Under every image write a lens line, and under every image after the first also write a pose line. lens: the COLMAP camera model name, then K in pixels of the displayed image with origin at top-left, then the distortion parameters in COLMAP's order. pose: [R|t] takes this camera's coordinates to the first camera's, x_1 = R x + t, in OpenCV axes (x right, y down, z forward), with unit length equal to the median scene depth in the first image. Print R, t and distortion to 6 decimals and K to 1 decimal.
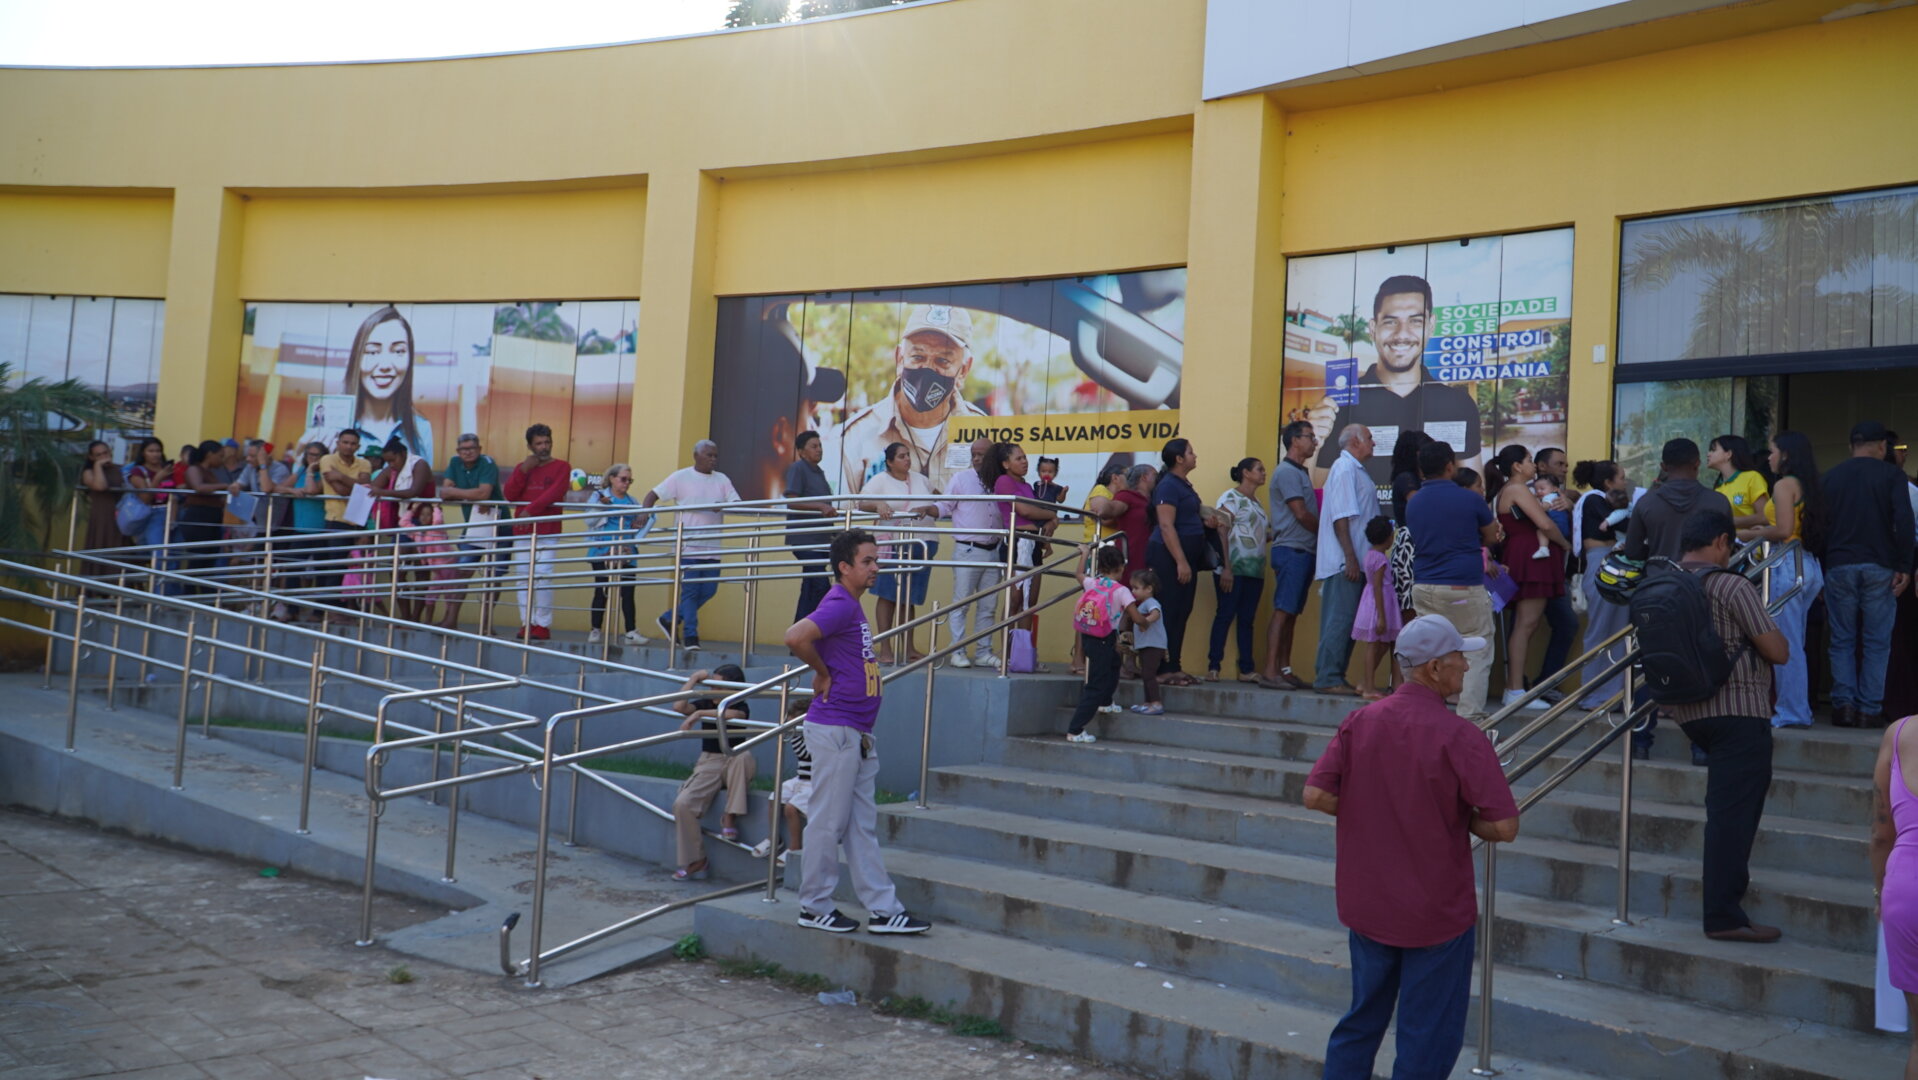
lens RADIAL K [[1515.3, 0, 959.0], [0, 1515.3, 540.0], [0, 0, 1]] dist [-0.007862, -0.035046]
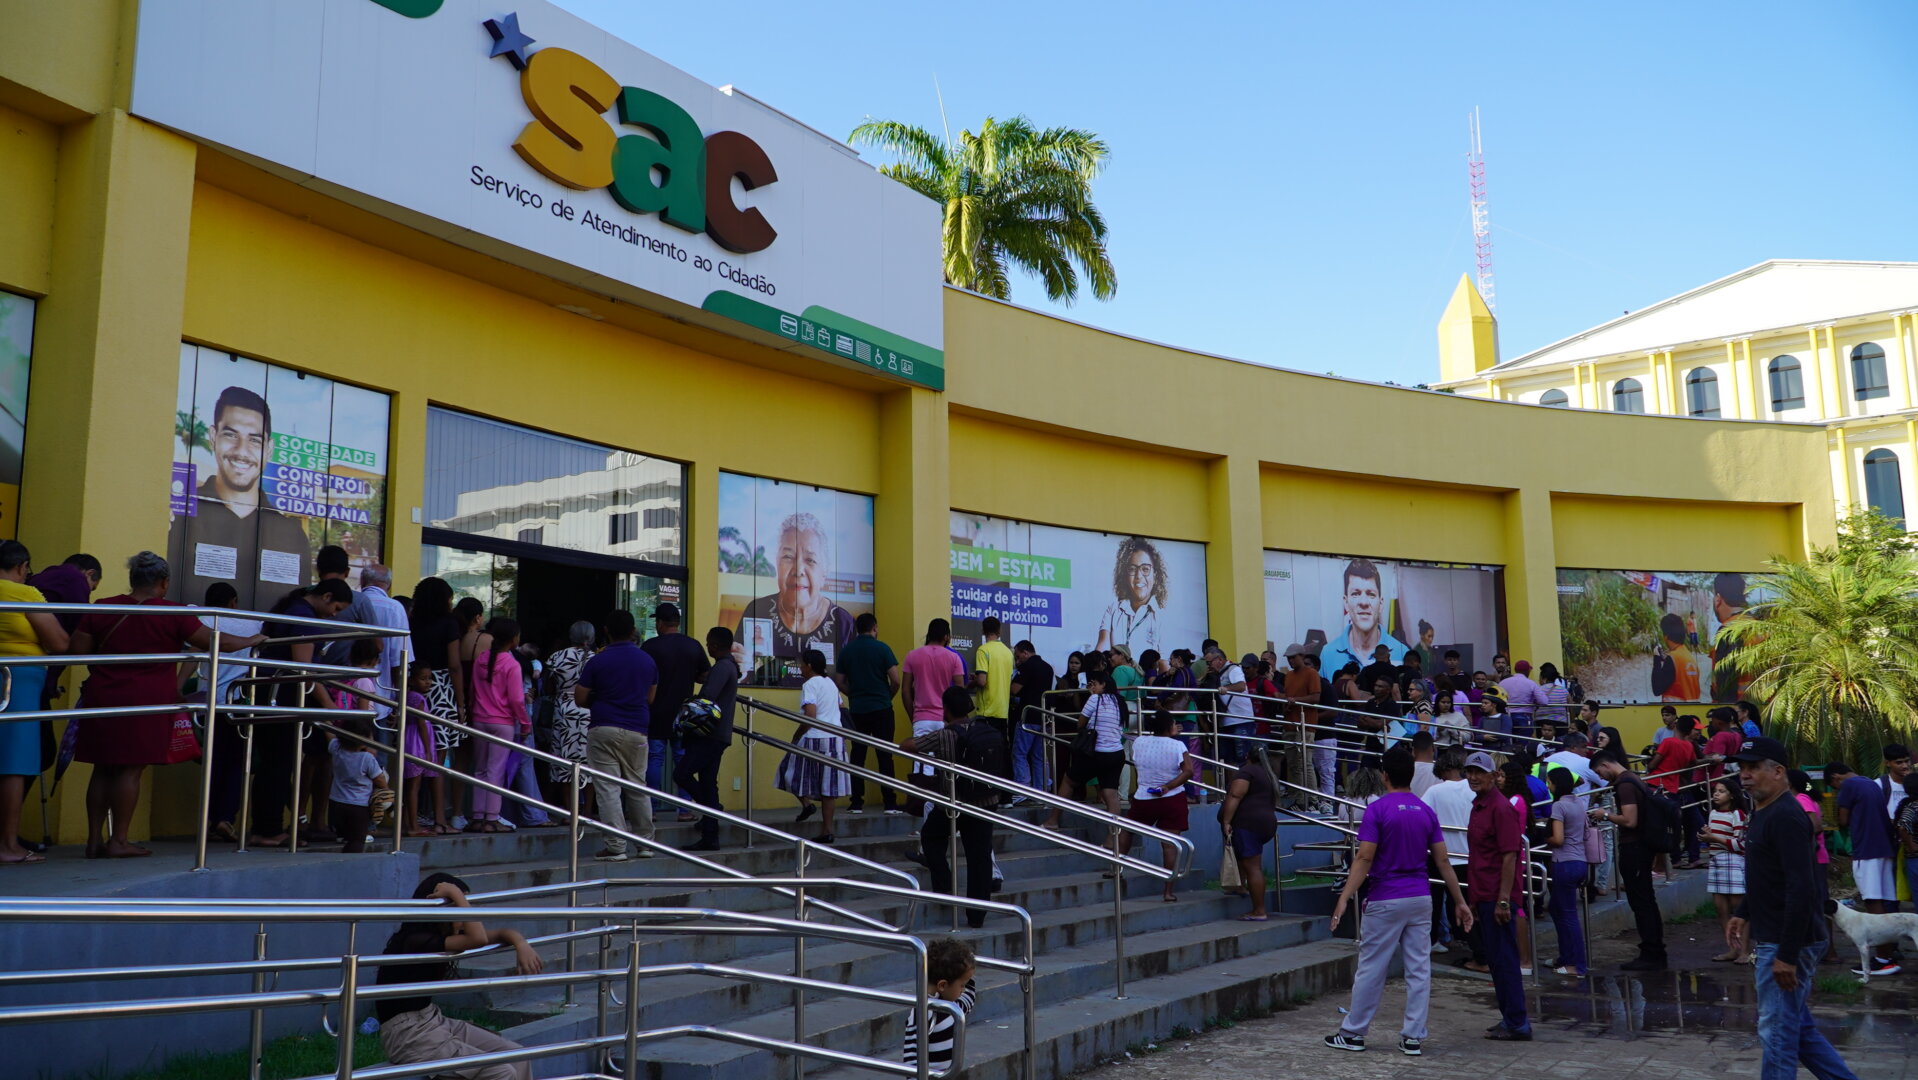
lens RADIAL K [[1515.3, 0, 959.0], [0, 1515.3, 540.0], [0, 0, 1]] dist [-0.007862, -0.035046]
pose [[-0.172492, 0.095923, 0.980329, -0.721106], [-0.045255, 0.993424, -0.105167, -0.002560], [-0.983971, -0.062505, -0.167016, 0.738141]]
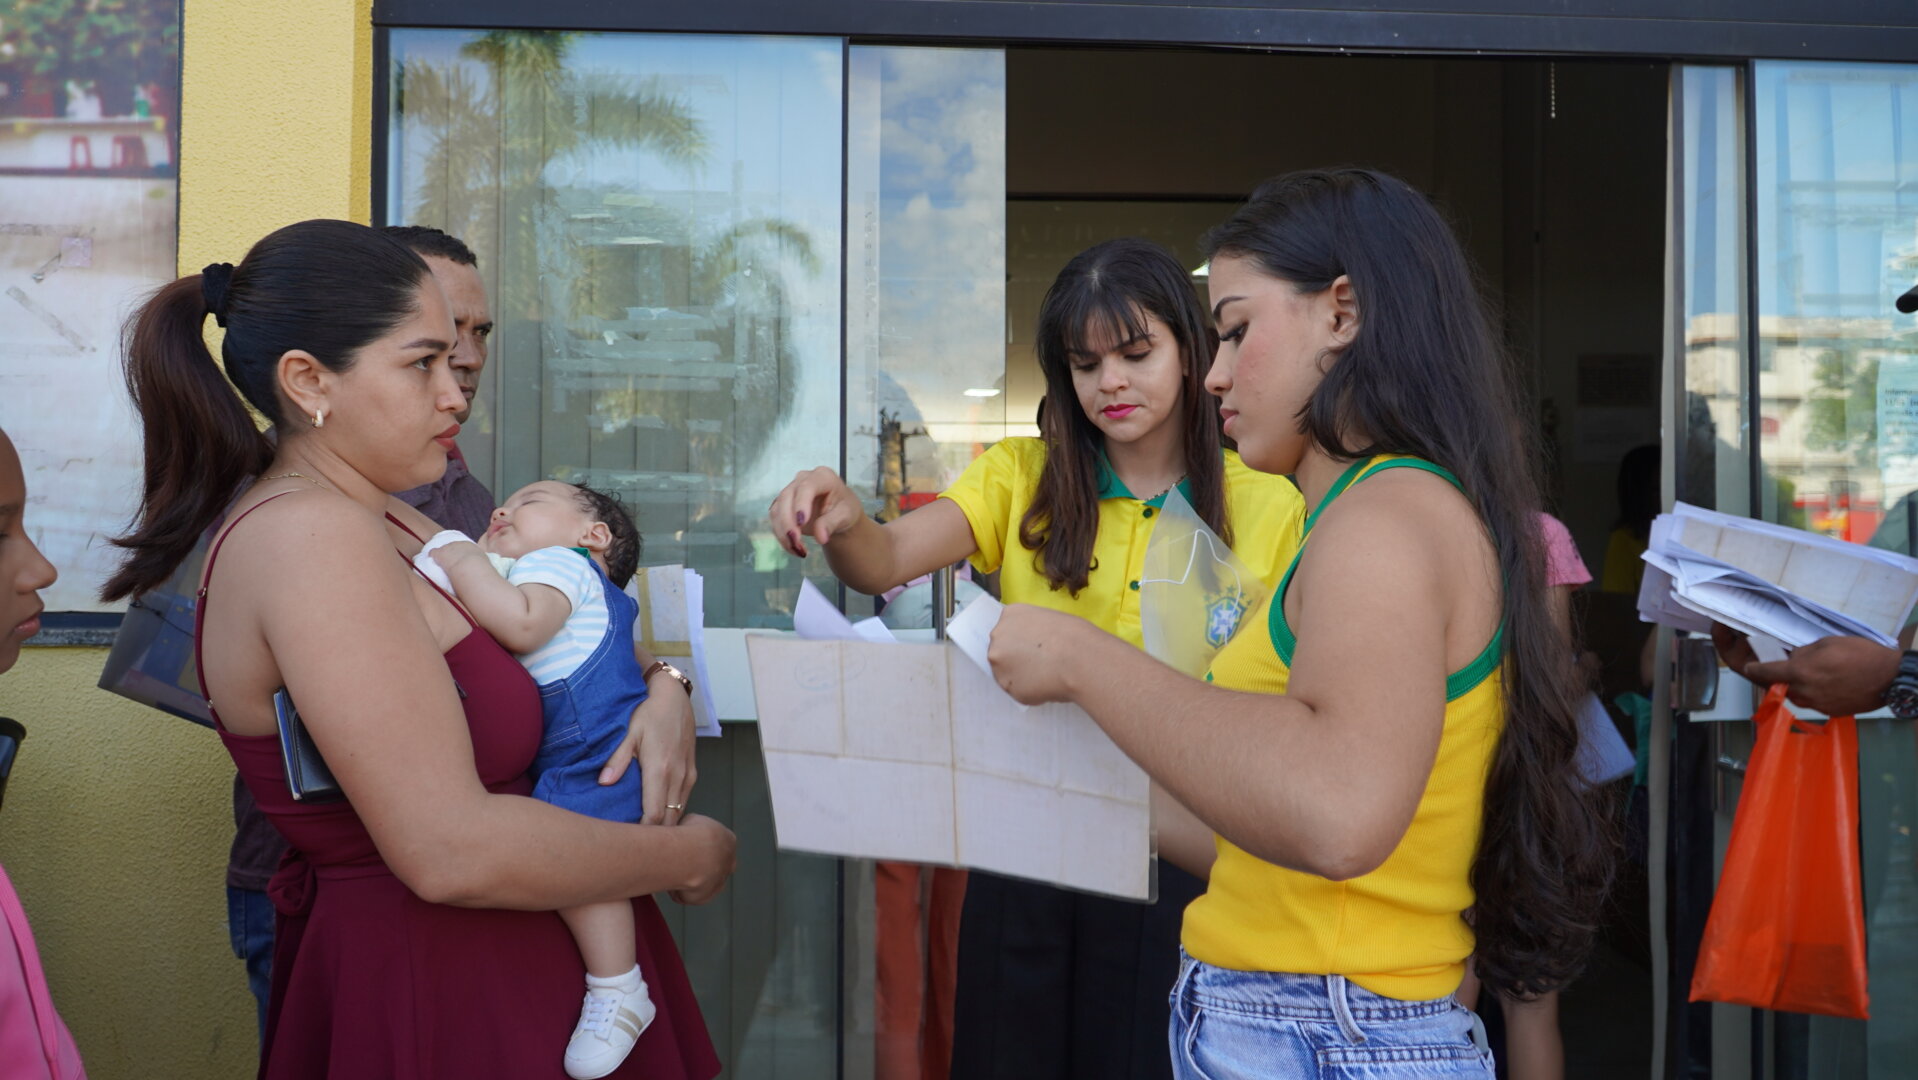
lens RADIAL K [[1515.3, 0, 959.0], [0, 1515.3, 540.0], [0, 0, 1]] dist [-0.007862, -0.035046]
pose [[0.693660, -0.052653, 0.718376, 0.302057], [-0.001923, 0.997186, 0.074946, -0.038009], [-0.720300, -0.053368, 0.691606, 0.717539]]
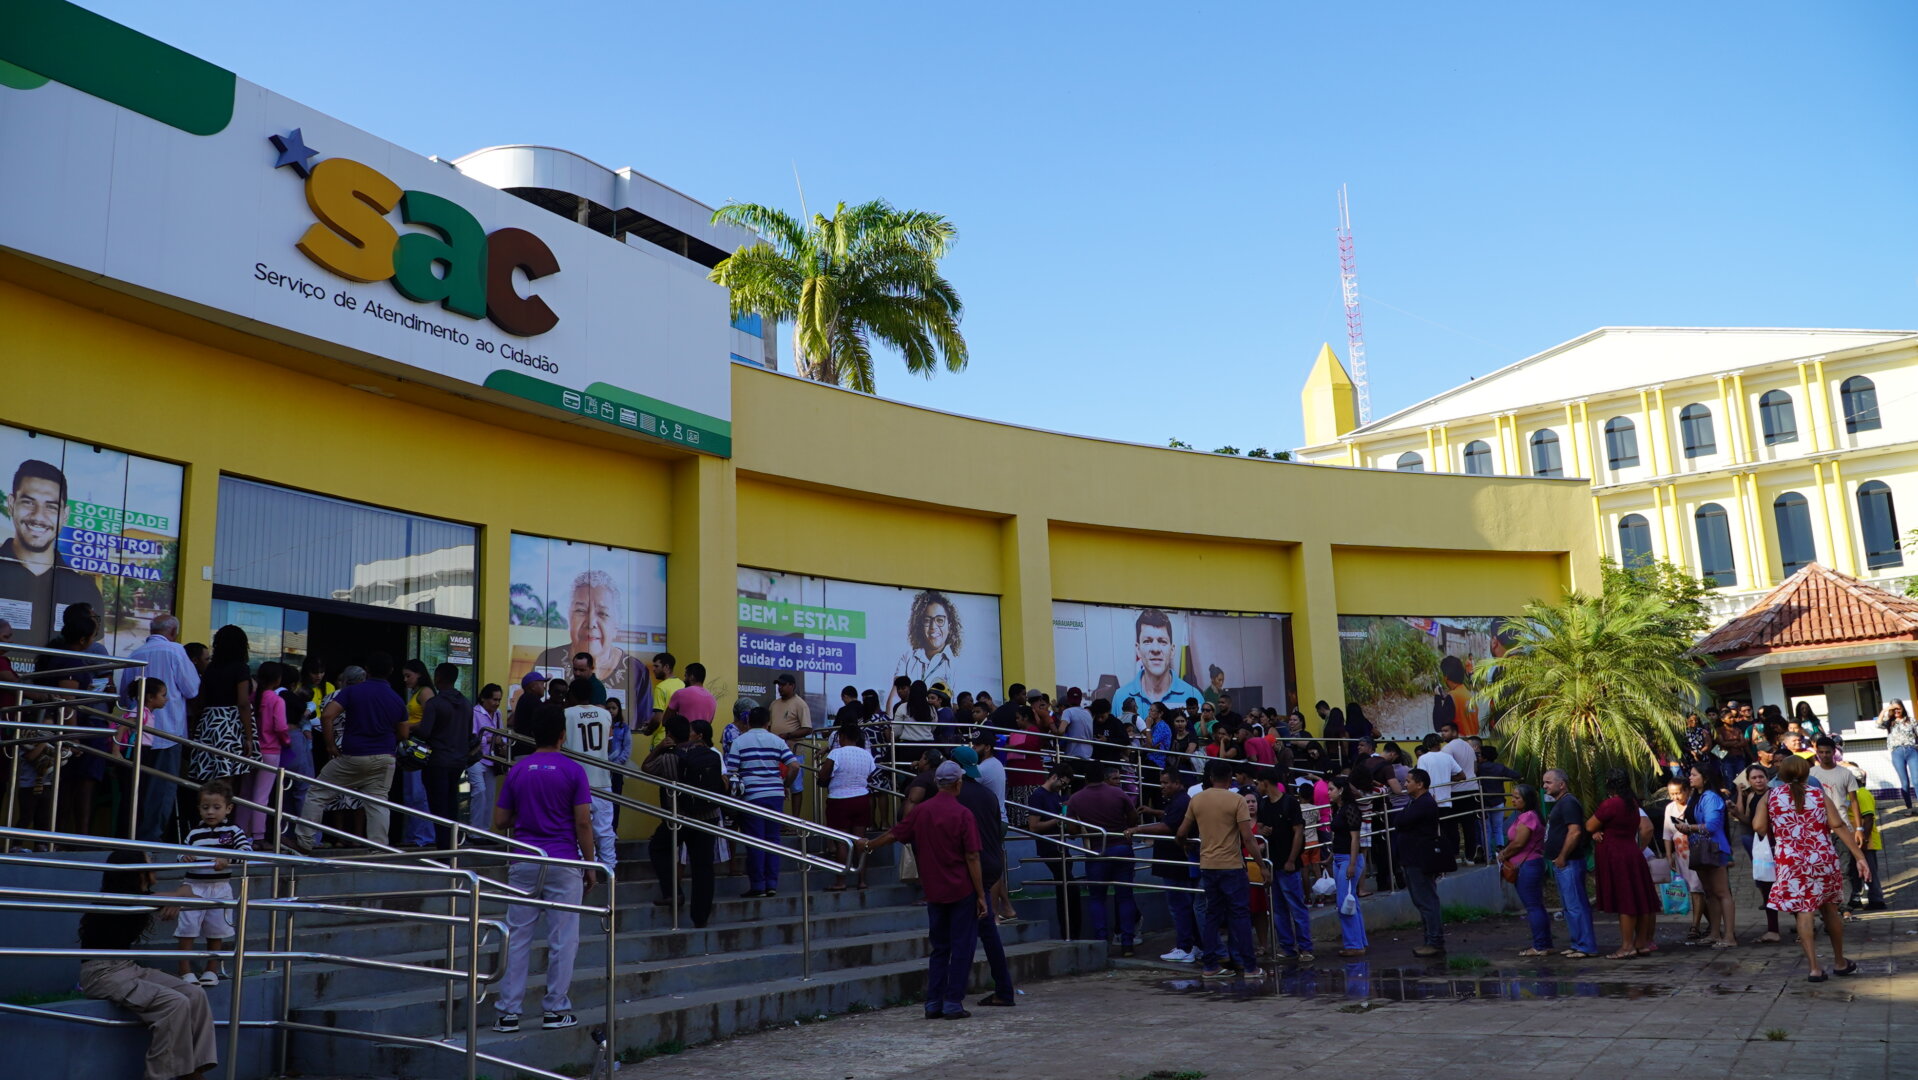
lens RADIAL K [[1515.3, 0, 959.0], [0, 1515.3, 540.0], [0, 0, 1]] dist [-0.007862, -0.035046]
pose [[-0.216450, 0.144429, 0.965552, -0.892561], [-0.023127, 0.987961, -0.152965, 0.027882], [-0.976020, -0.055440, -0.210504, 0.609696]]
